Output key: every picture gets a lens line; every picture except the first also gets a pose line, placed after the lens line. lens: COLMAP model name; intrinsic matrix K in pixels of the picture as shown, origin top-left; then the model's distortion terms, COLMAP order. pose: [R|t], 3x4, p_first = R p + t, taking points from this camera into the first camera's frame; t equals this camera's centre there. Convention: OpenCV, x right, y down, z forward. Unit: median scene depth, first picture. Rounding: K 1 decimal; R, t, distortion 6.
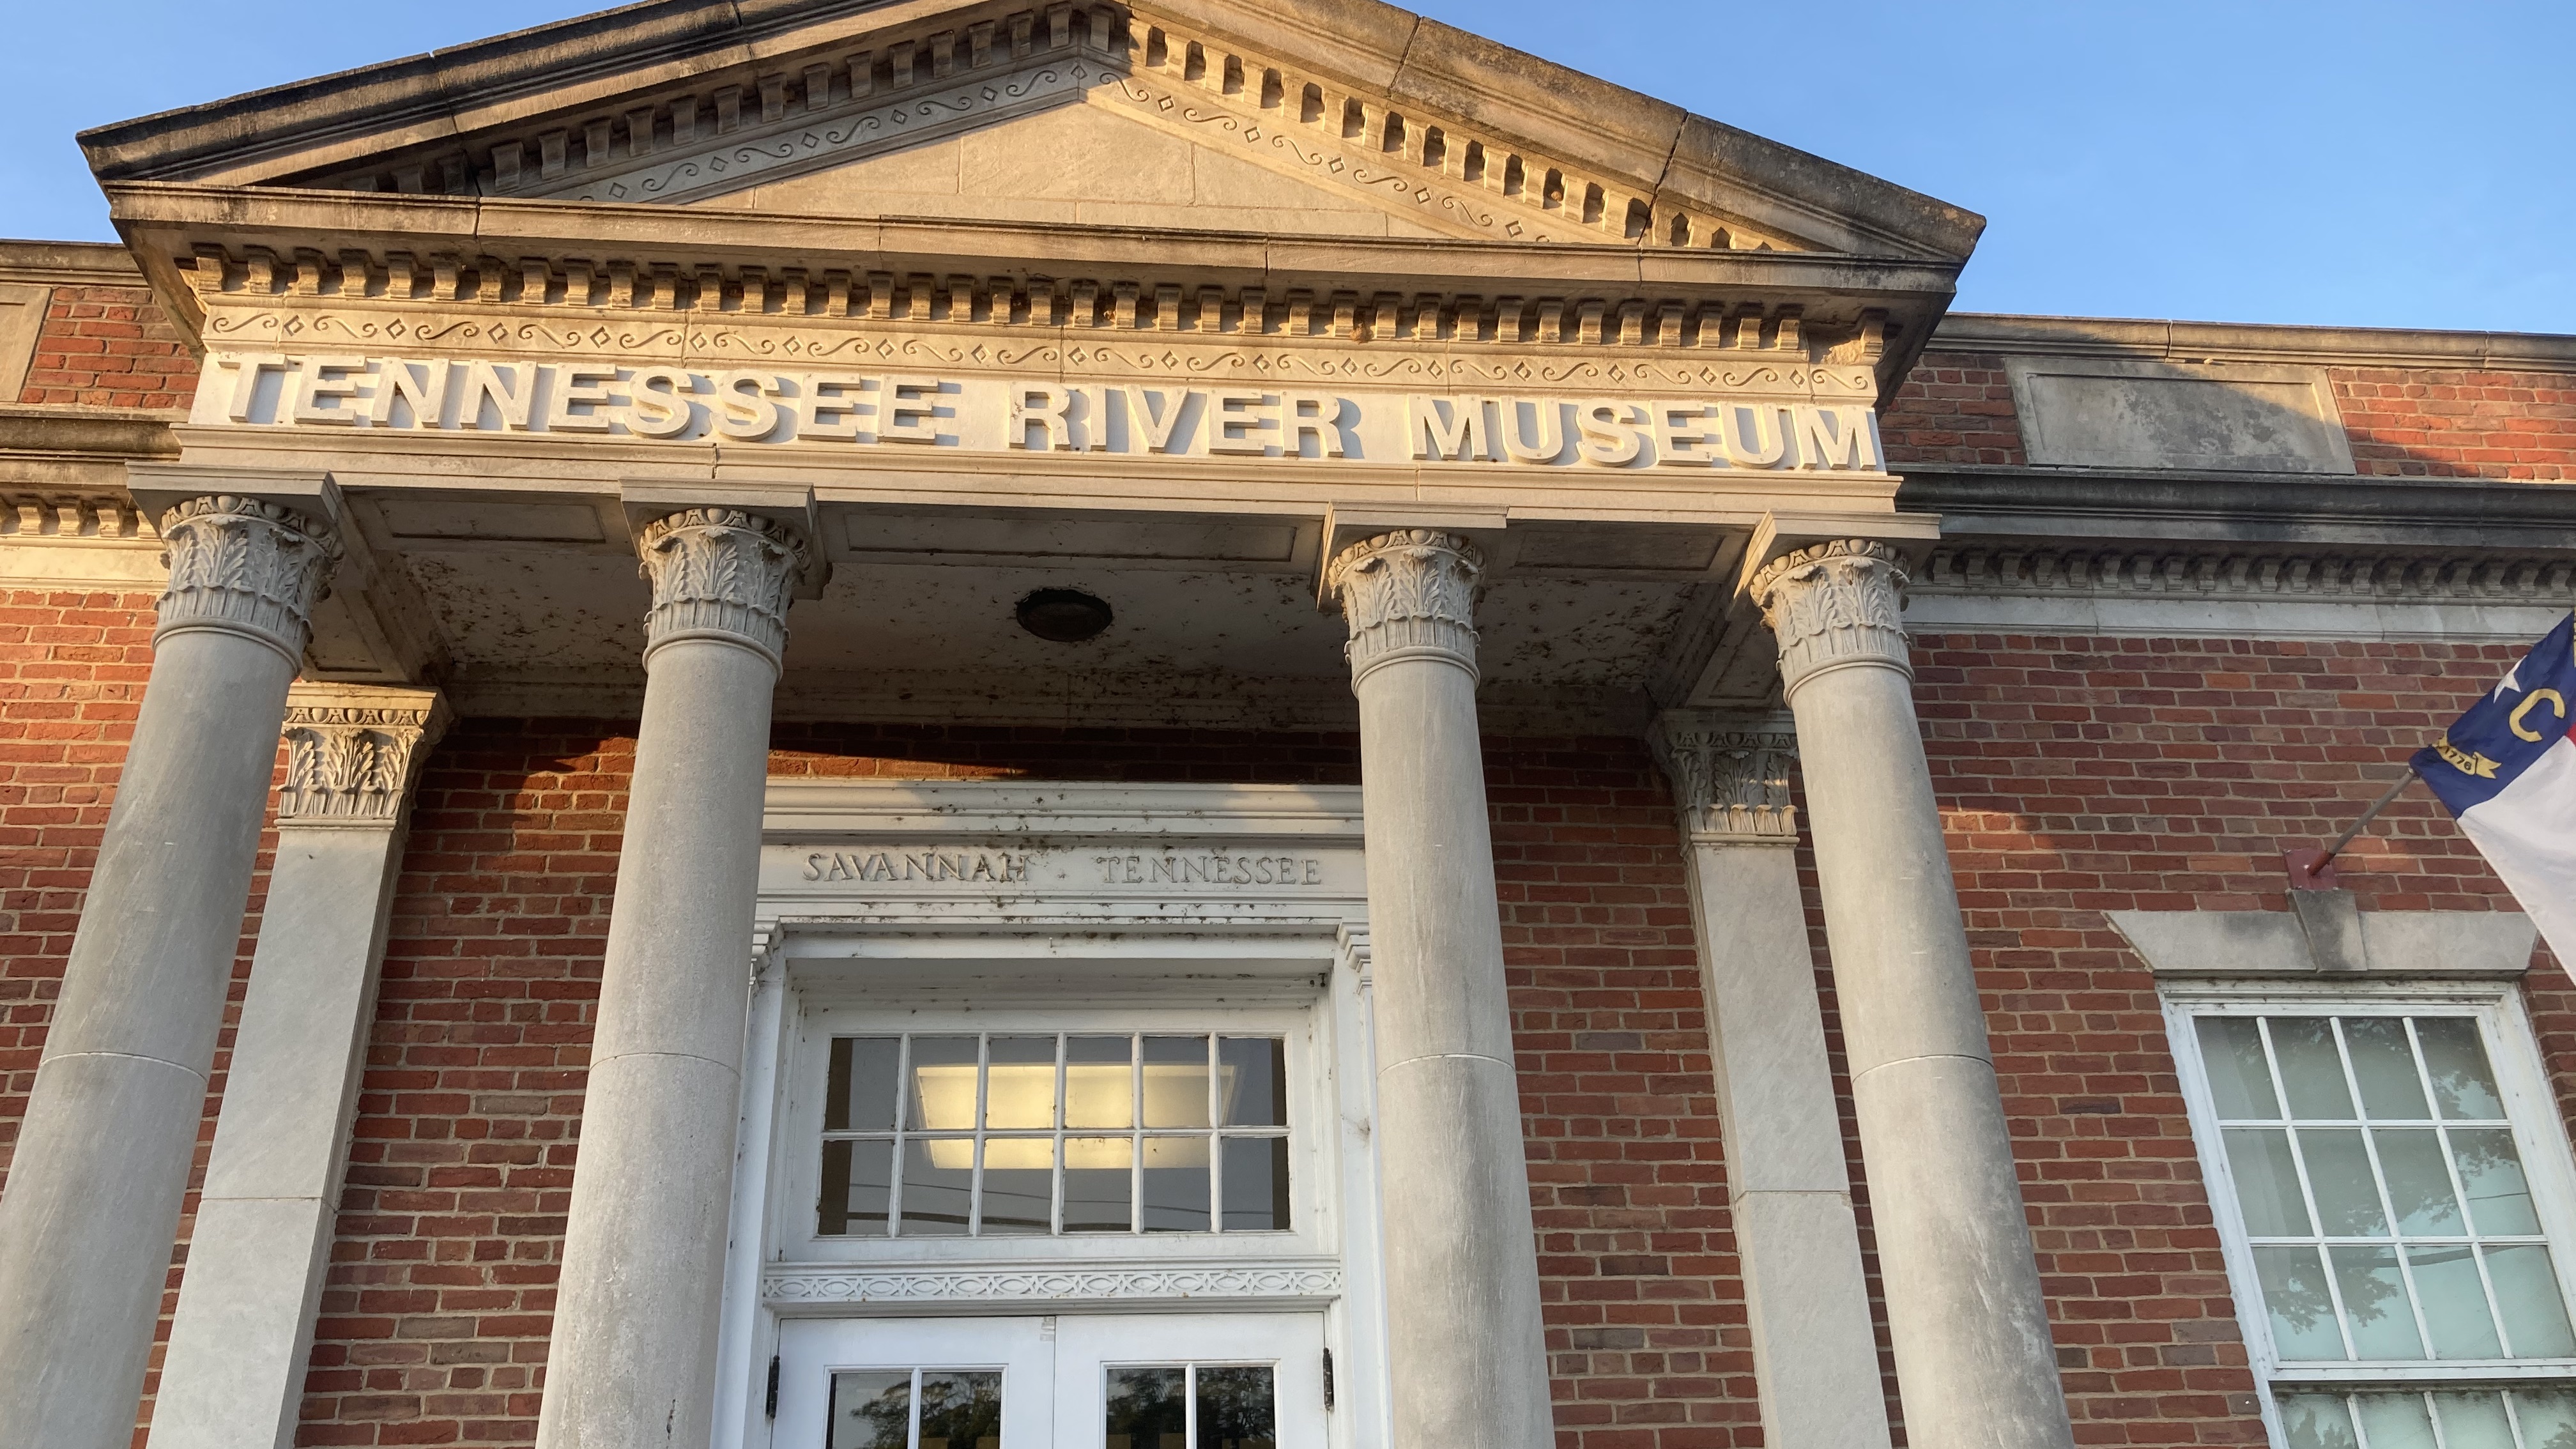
lens RADIAL K [[2102.3, 0, 1288.1], [0, 2102.3, 716.2], [0, 0, 1]] dist [0.024290, -0.004718]
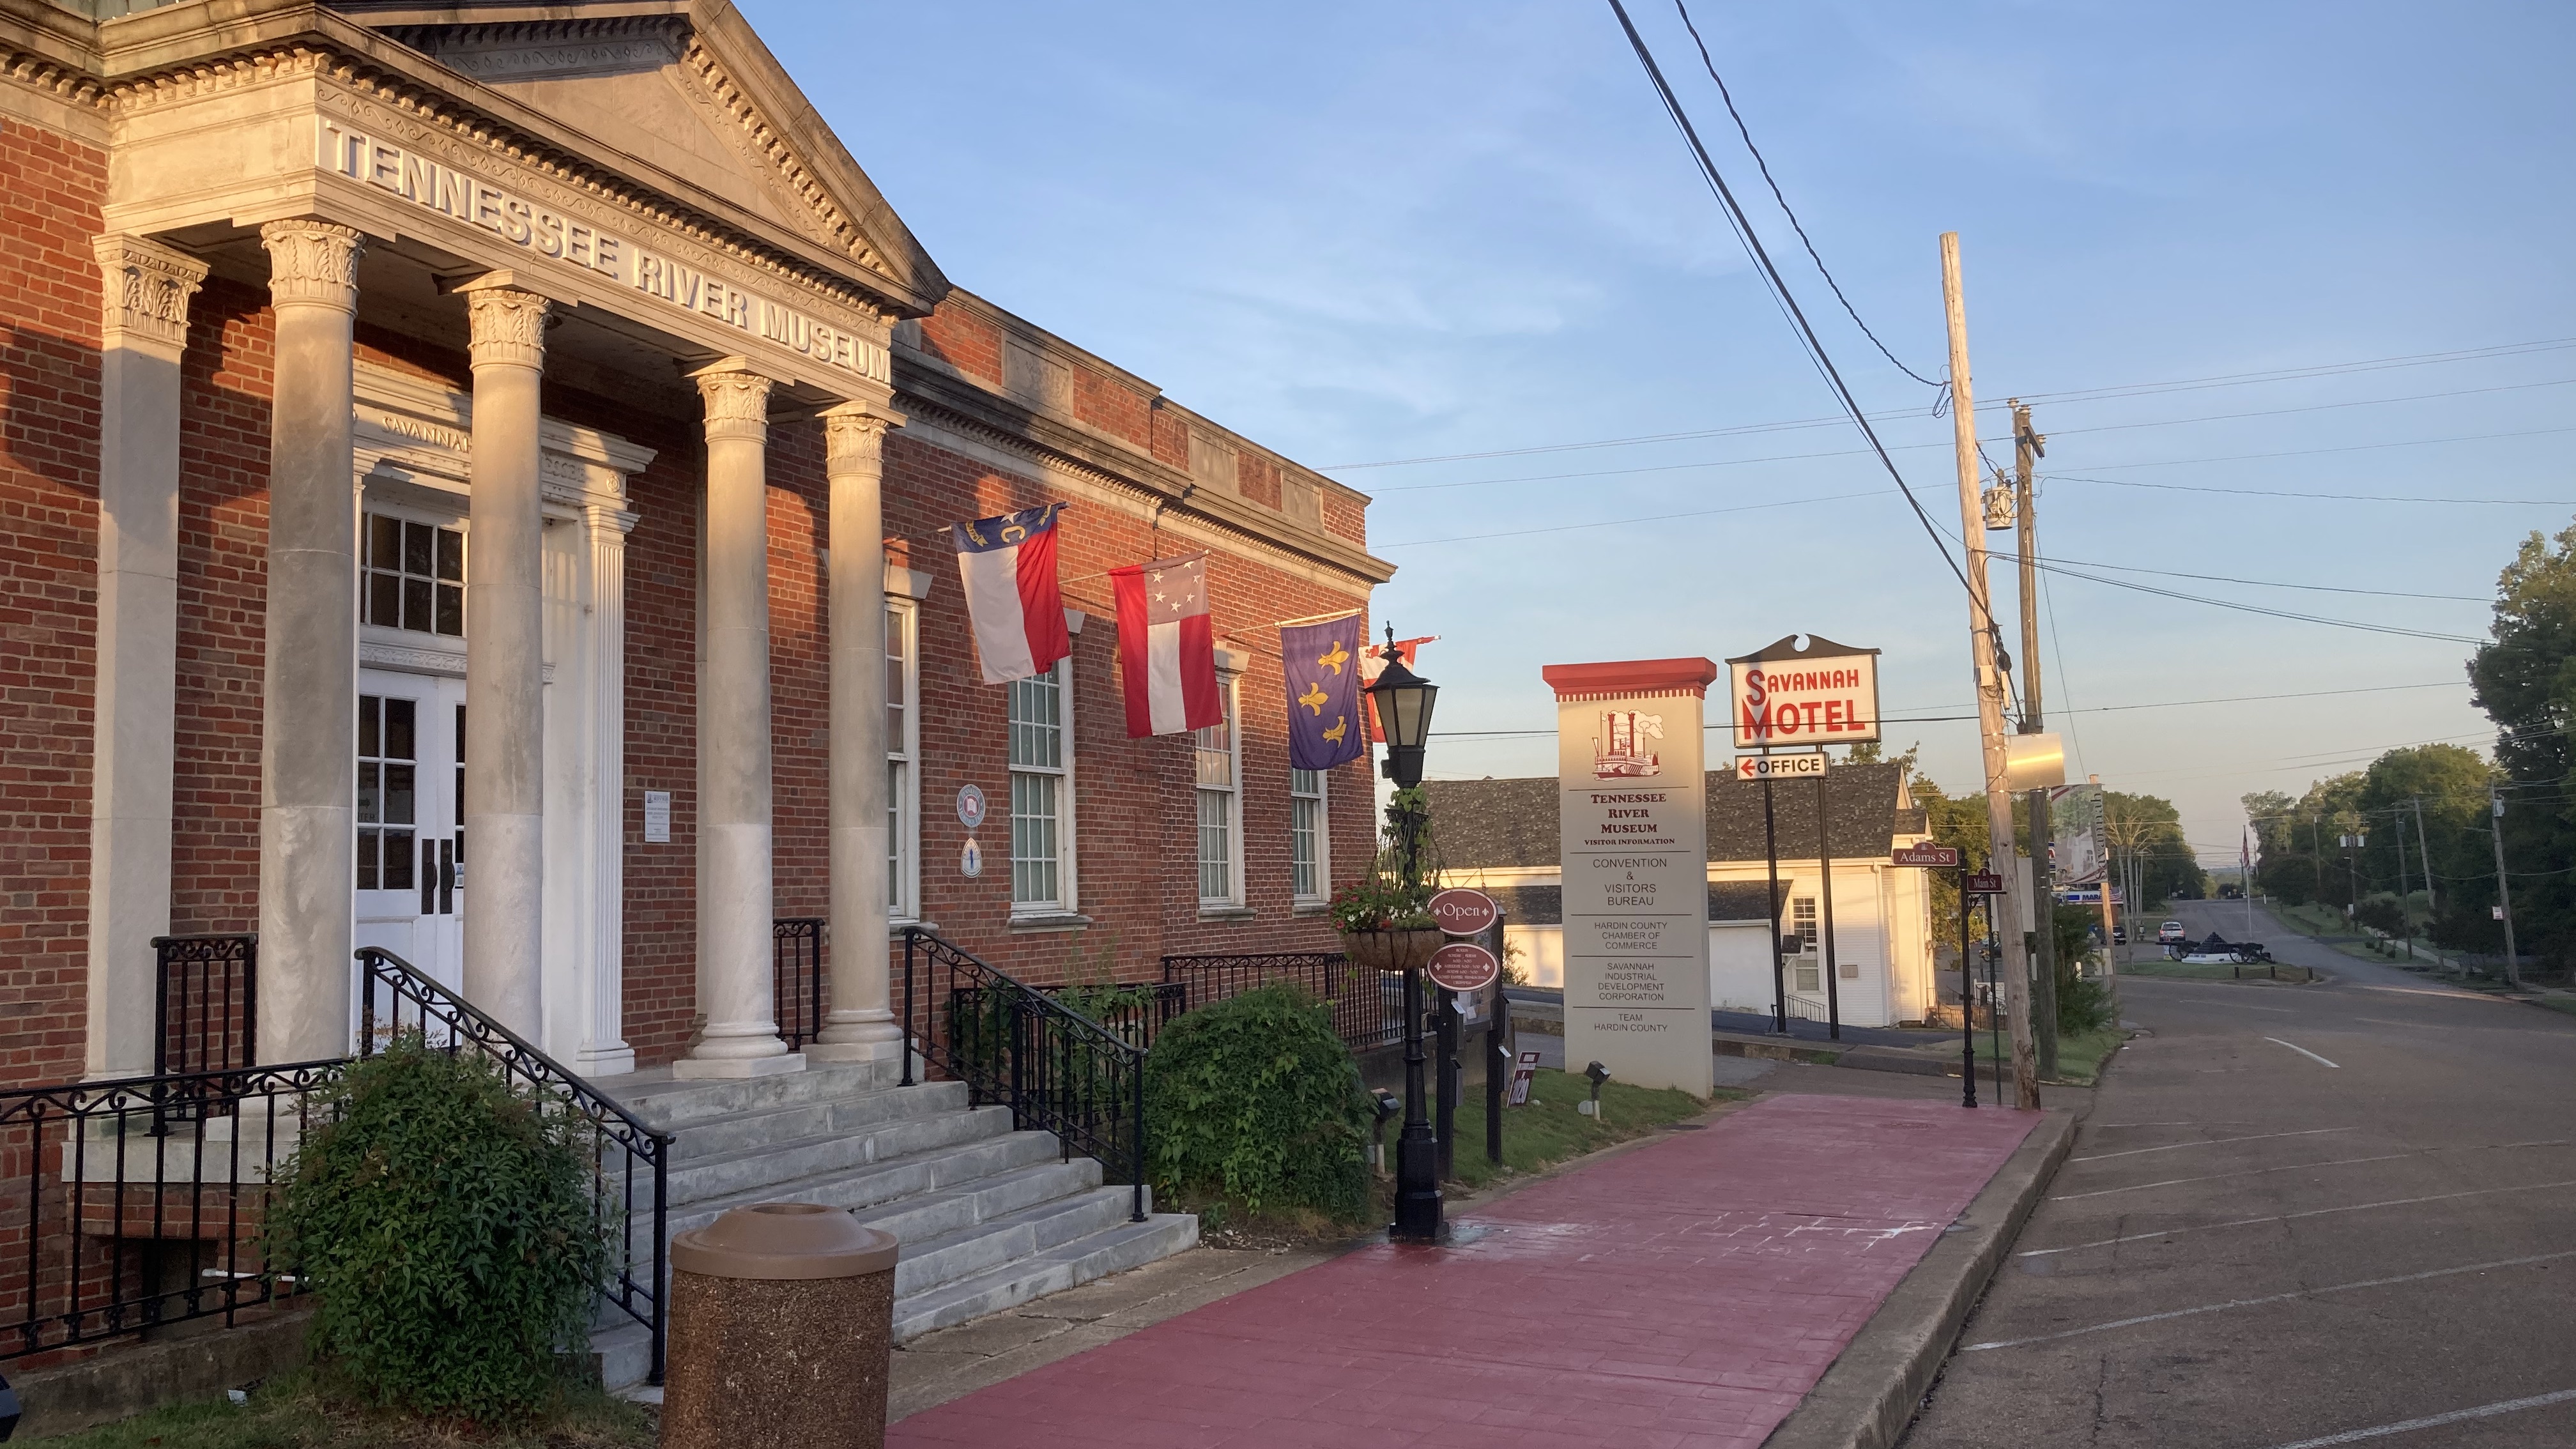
lens RADIAL K [[2102.3, 0, 1287.0], [0, 2102.3, 720.4], [0, 0, 1]] dist [0.024290, -0.004718]
pose [[0.466600, 0.094143, 0.879444, -1.509249], [-0.406506, 0.905904, 0.118701, -0.236480], [-0.785517, -0.412885, 0.460965, -0.546224]]
